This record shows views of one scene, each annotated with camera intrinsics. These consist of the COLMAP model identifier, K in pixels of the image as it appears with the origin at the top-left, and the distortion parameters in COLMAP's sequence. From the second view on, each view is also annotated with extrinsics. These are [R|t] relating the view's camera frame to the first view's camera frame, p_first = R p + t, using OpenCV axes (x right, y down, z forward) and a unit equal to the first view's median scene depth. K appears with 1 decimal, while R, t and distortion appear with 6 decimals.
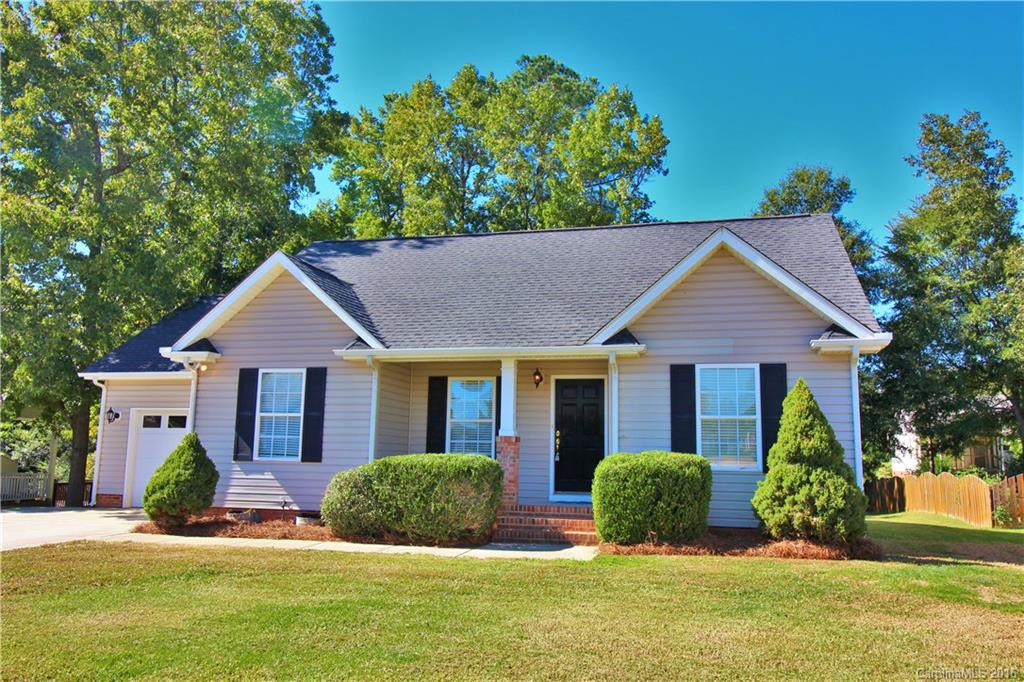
lens RADIAL K [[827.9, 0, 512.0], [0, 827.9, 341.0], [0, 0, 1]] dist [0.004390, -0.007936]
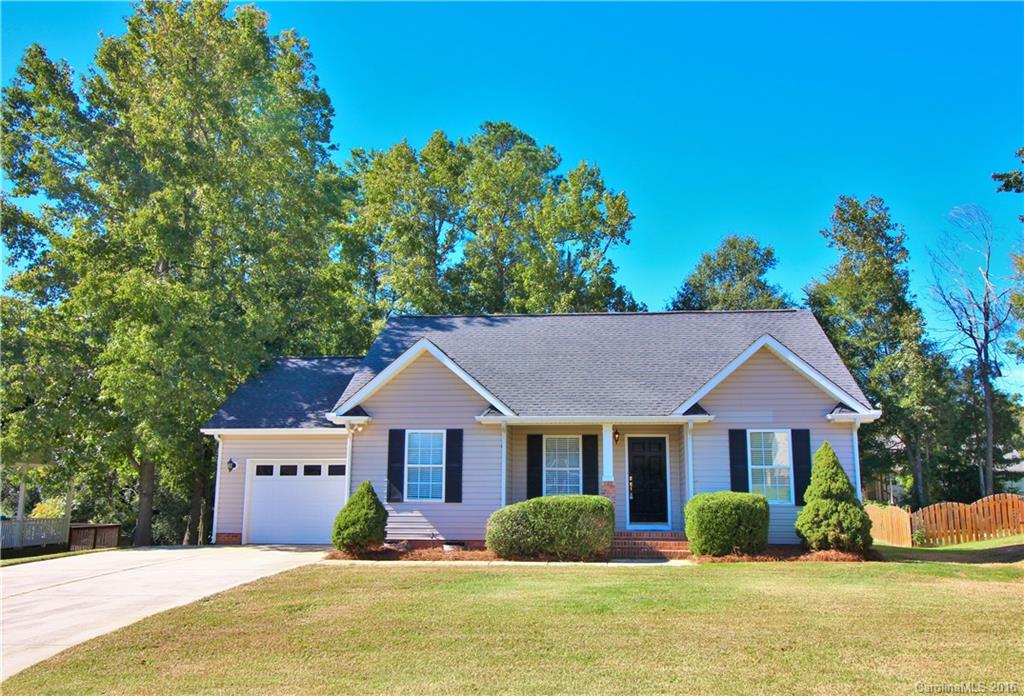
lens RADIAL K [[893.8, 0, 512.0], [0, 893.8, 348.0], [0, 0, 1]] dist [0.006974, 0.000017]
pose [[0.986649, 0.014433, 0.162220, -0.381675], [-0.010540, 0.999636, -0.024832, -0.061817], [-0.162519, 0.022790, 0.986442, -0.400268]]
